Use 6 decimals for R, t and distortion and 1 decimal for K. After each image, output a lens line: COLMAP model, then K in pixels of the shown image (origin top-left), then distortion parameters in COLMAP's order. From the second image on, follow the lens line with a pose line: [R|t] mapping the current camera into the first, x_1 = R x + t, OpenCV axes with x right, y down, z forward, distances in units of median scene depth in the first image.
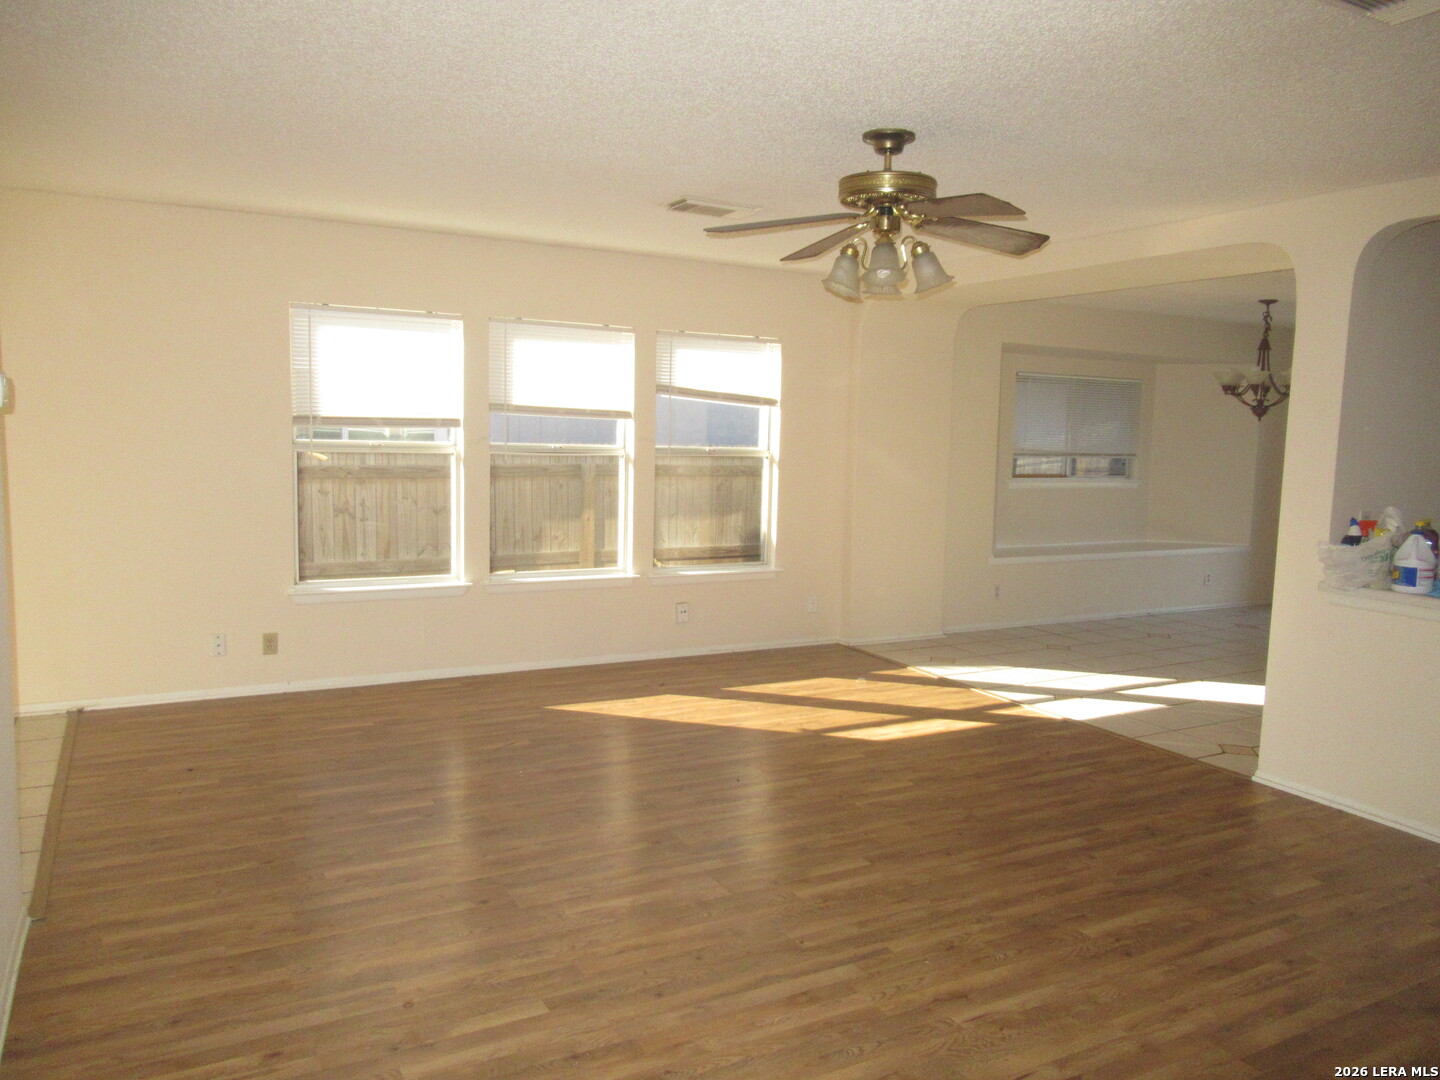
lens RADIAL K [[1064.0, 0, 720.0], [0, 1064.0, 540.0], [0, 0, 1]] dist [-0.008850, -0.003772]
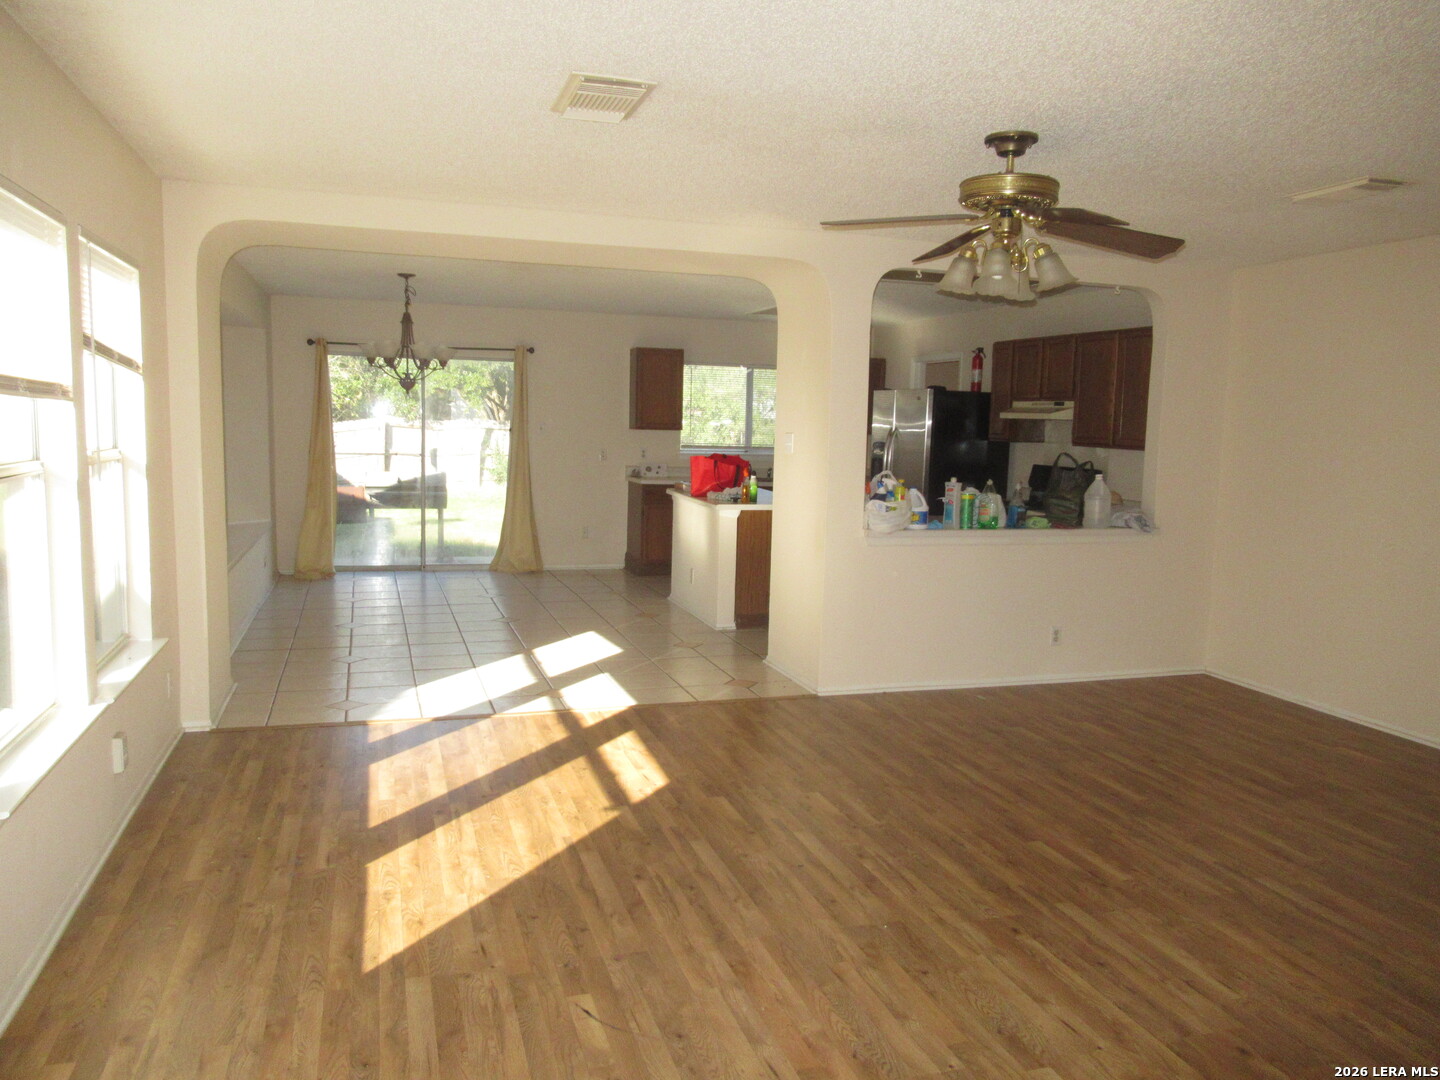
lens RADIAL K [[1064.0, 0, 720.0], [0, 1064.0, 540.0], [0, 0, 1]] dist [-0.008850, -0.003772]
pose [[0.189908, -0.131211, 0.972995, -0.769596], [0.083978, 0.989568, 0.117055, -0.120666], [-0.978204, 0.059480, 0.198946, 0.916618]]
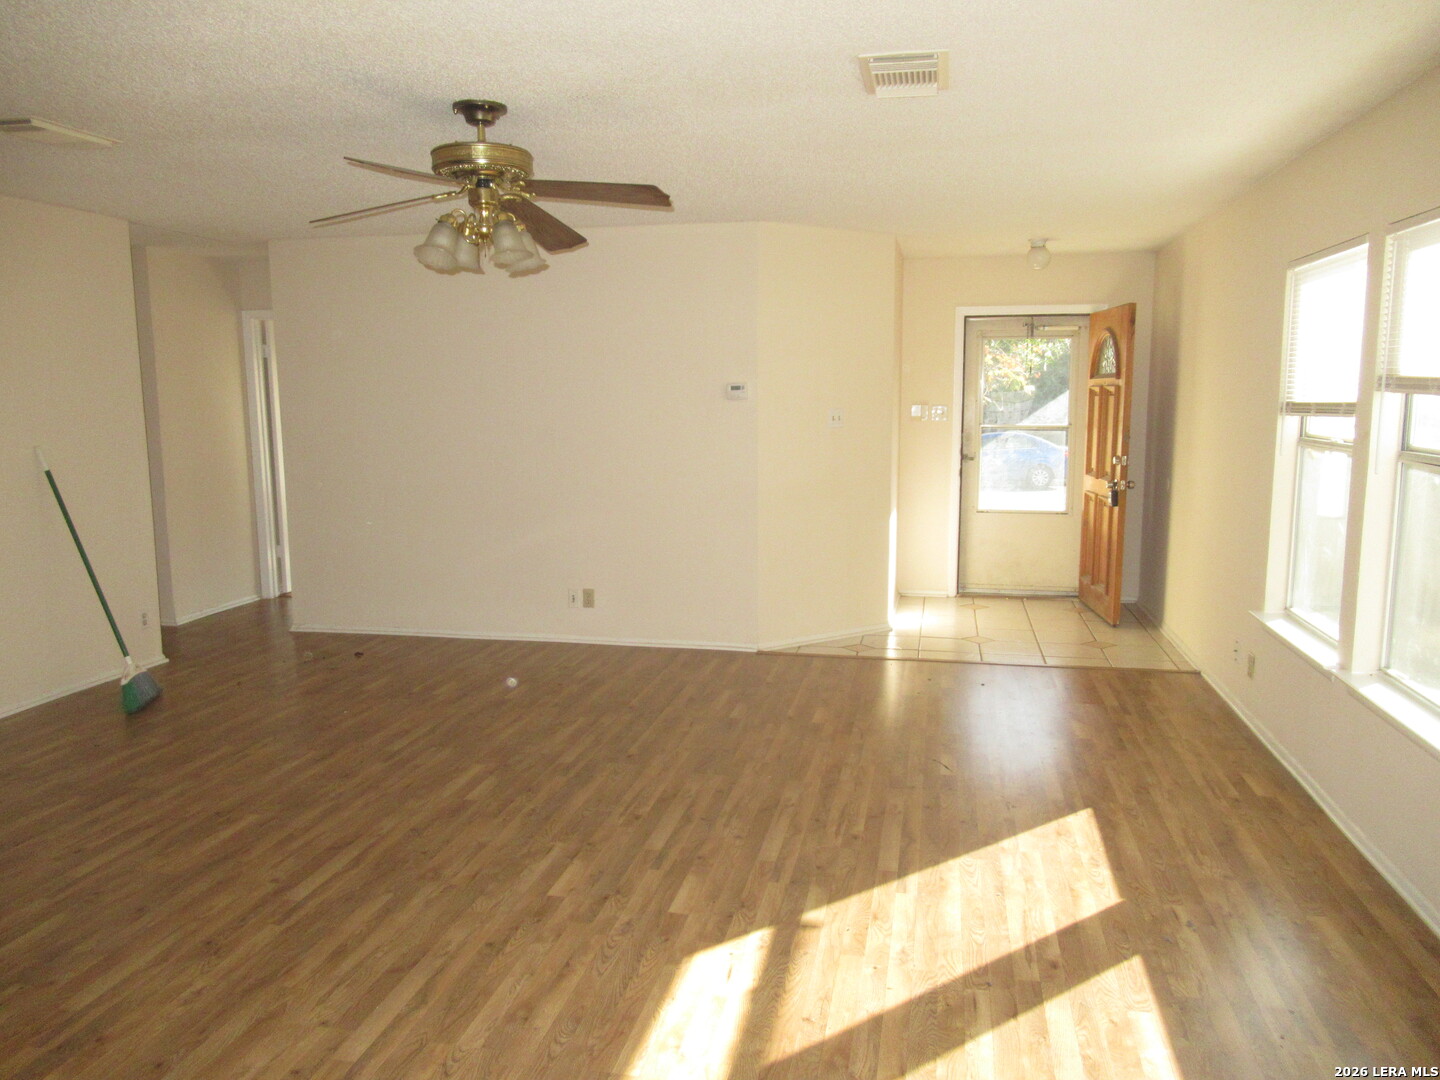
lens RADIAL K [[1064.0, 0, 720.0], [0, 1064.0, 540.0], [0, 0, 1]] dist [-0.008850, -0.003772]
pose [[-0.648769, 0.080949, -0.756668, 0.661717], [-0.096822, 0.977464, 0.187586, -0.161282], [0.754801, 0.194963, -0.626311, 1.556758]]
